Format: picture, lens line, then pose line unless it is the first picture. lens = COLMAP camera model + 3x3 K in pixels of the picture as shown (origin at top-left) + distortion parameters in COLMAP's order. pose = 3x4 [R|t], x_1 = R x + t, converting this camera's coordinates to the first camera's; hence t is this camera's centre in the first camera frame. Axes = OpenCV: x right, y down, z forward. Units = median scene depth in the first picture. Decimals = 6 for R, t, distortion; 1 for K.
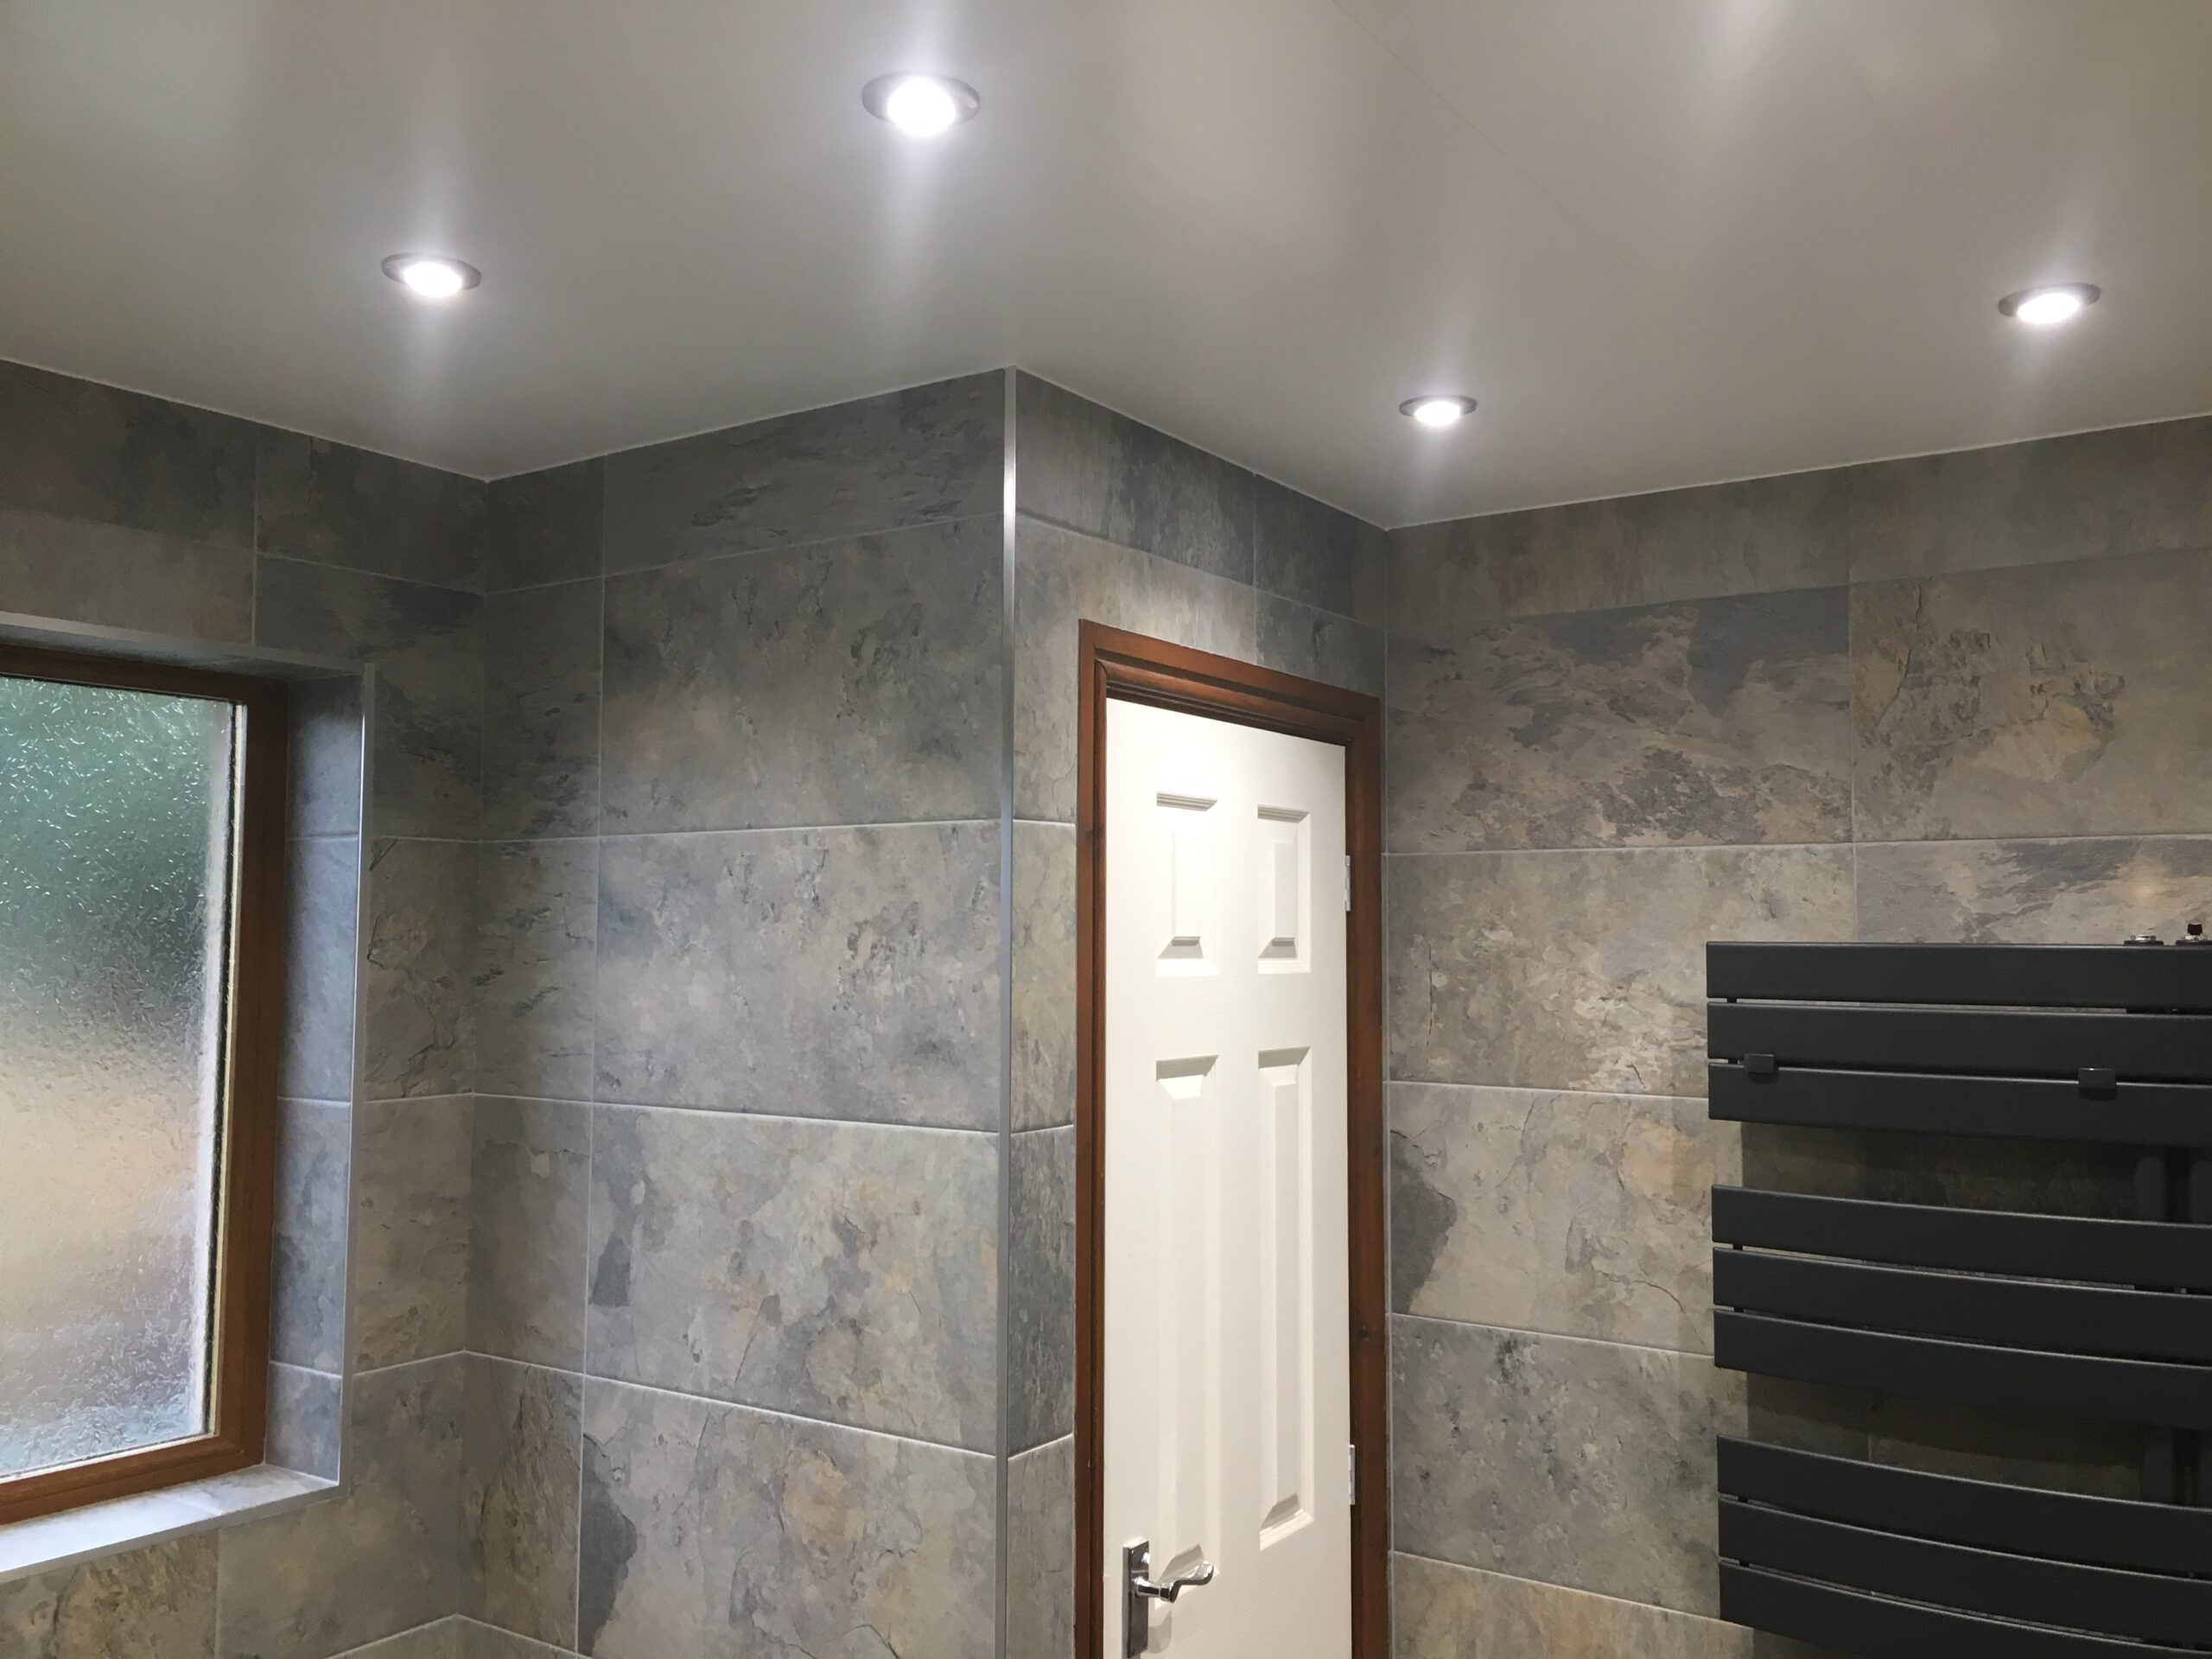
lens RADIAL K [[1871.5, 0, 1099.1], [0, 1871.5, 825.4], [0, 0, 1]] dist [0.093578, -0.128719]
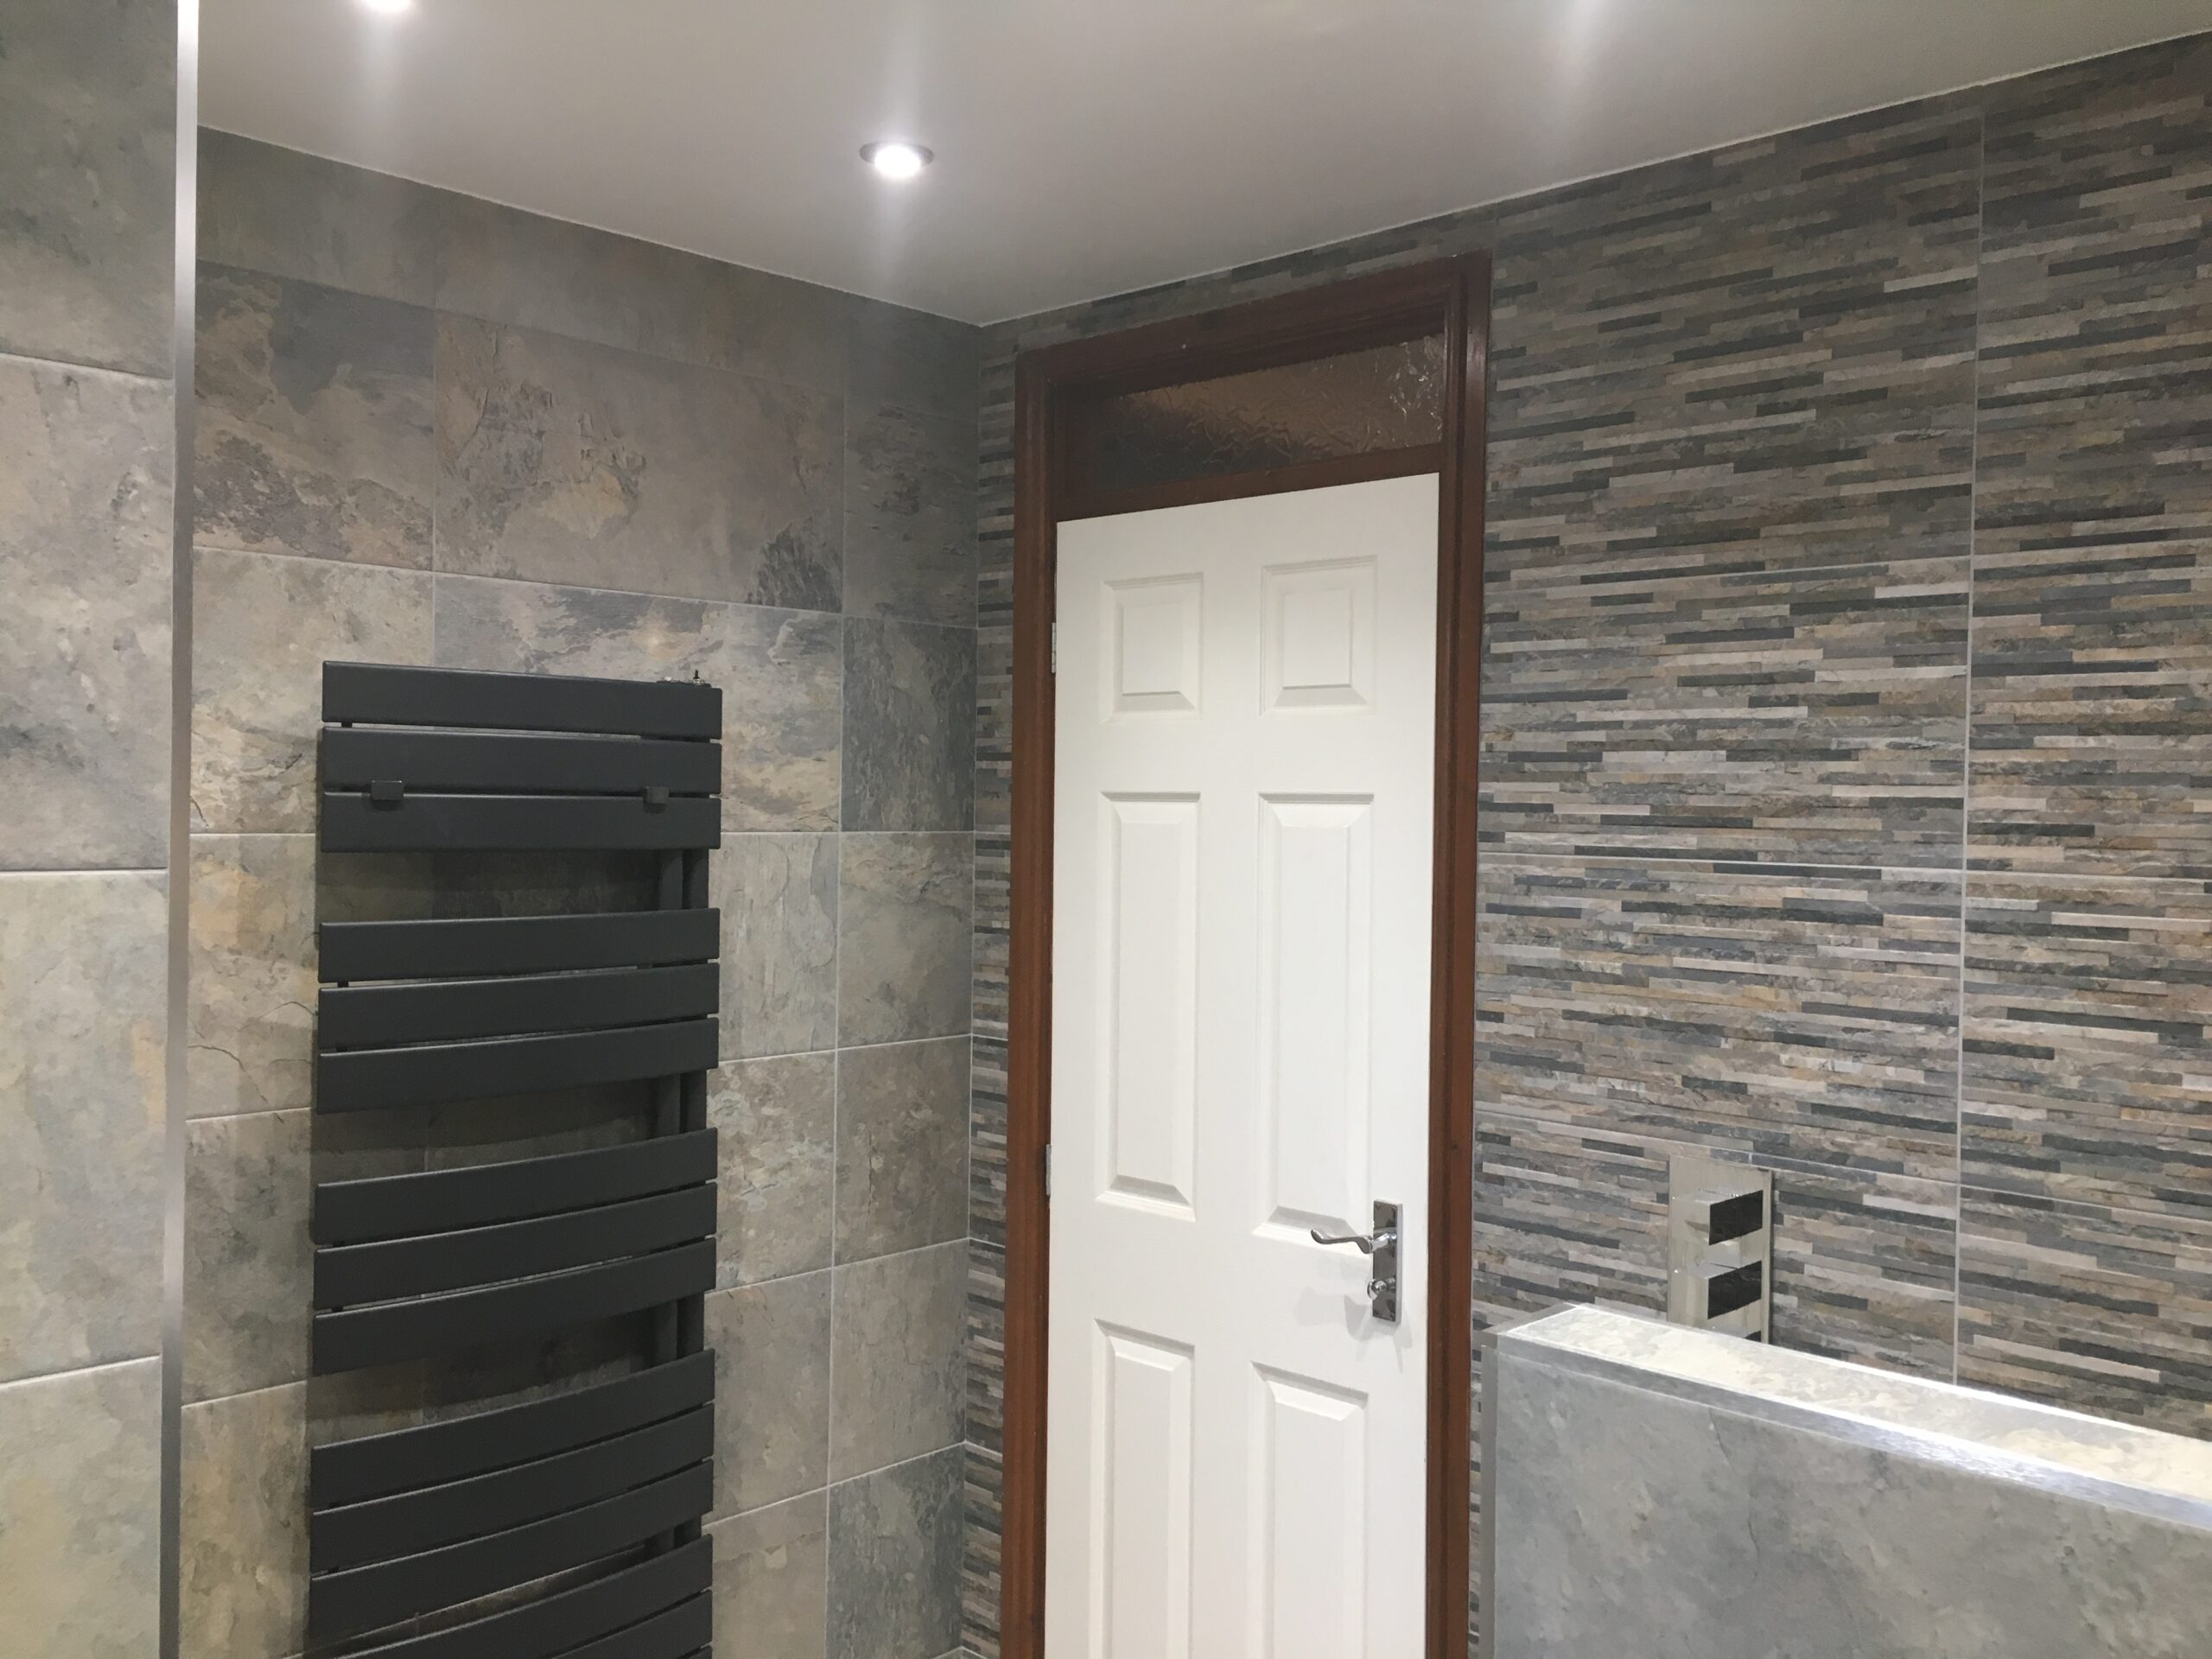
lens RADIAL K [[1879.3, 0, 1106.7], [0, 1879.3, 820.5], [0, 0, 1]] dist [0.083533, -0.113355]
pose [[0.164285, -0.013669, 0.986318, -0.549486], [-0.075976, 0.996758, 0.026469, 0.089198], [-0.983483, -0.079285, 0.162714, 0.489860]]
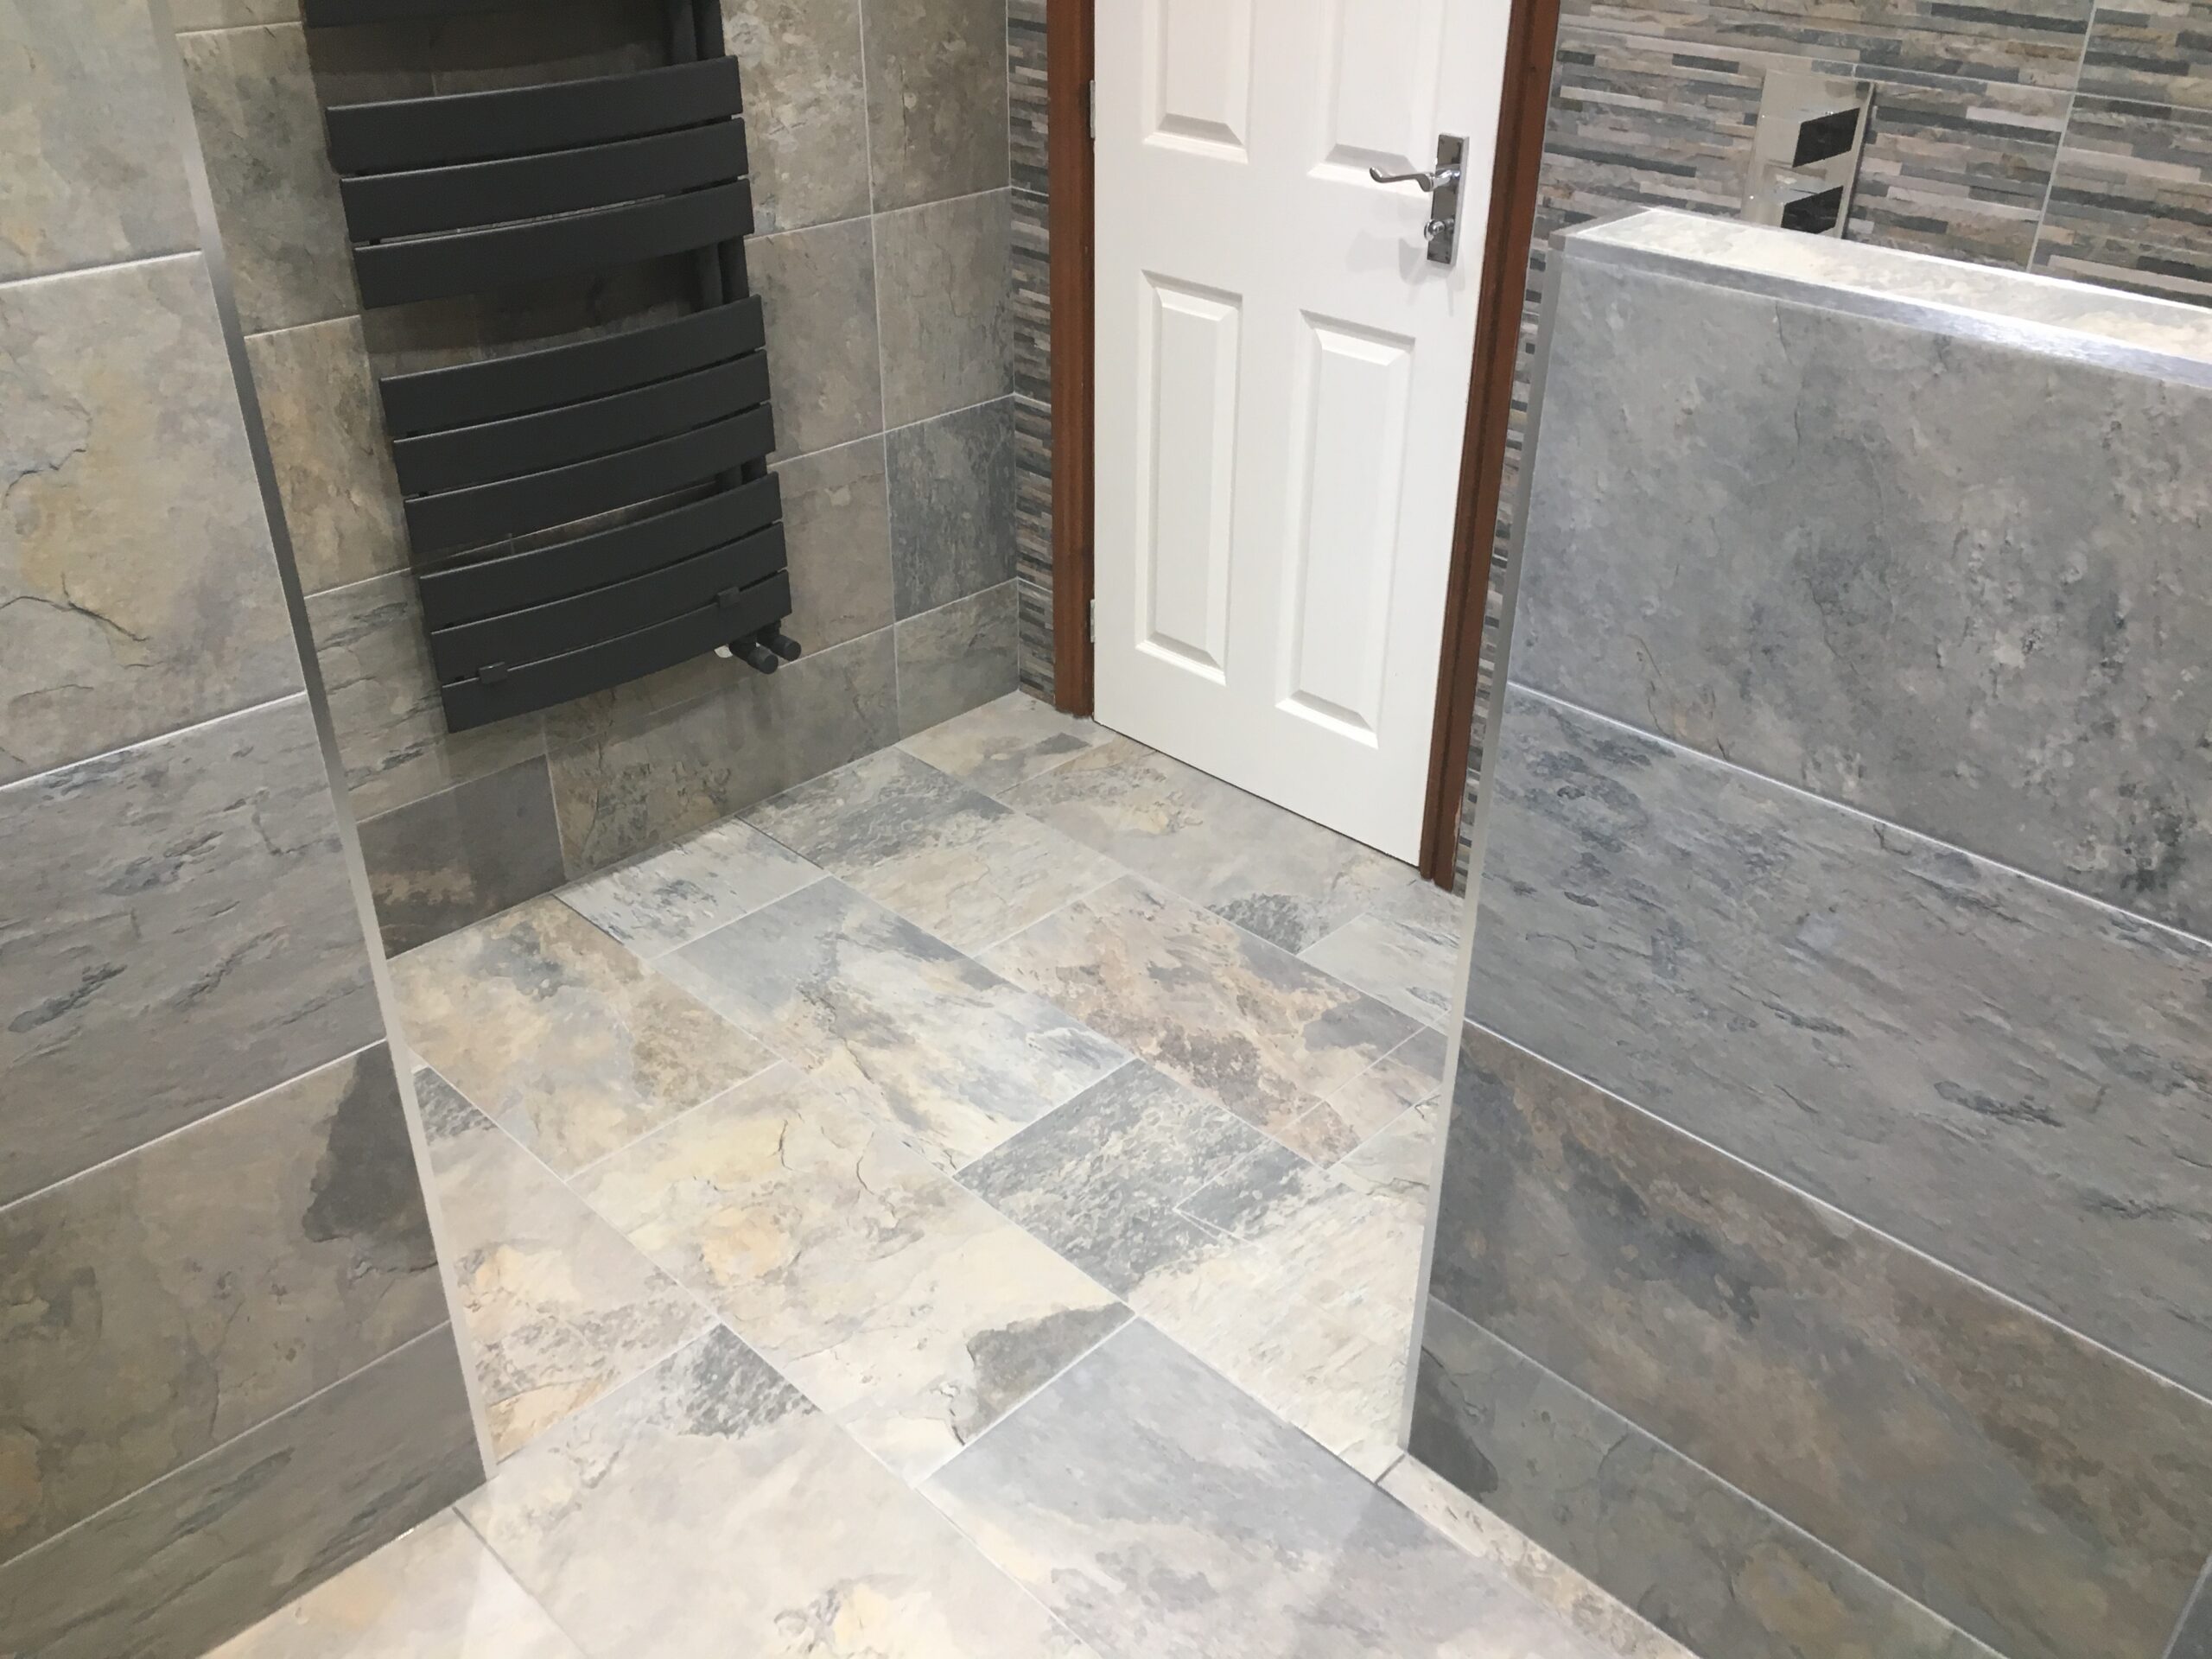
lens RADIAL K [[1876.3, 0, 1105.1], [0, 1876.3, 826.6], [0, 0, 1]] dist [0.082165, -0.107608]
pose [[0.184305, -0.506541, 0.842287, -0.545836], [-0.068379, 0.848284, 0.525109, 0.115494], [-0.980488, -0.154375, 0.121706, 0.492515]]
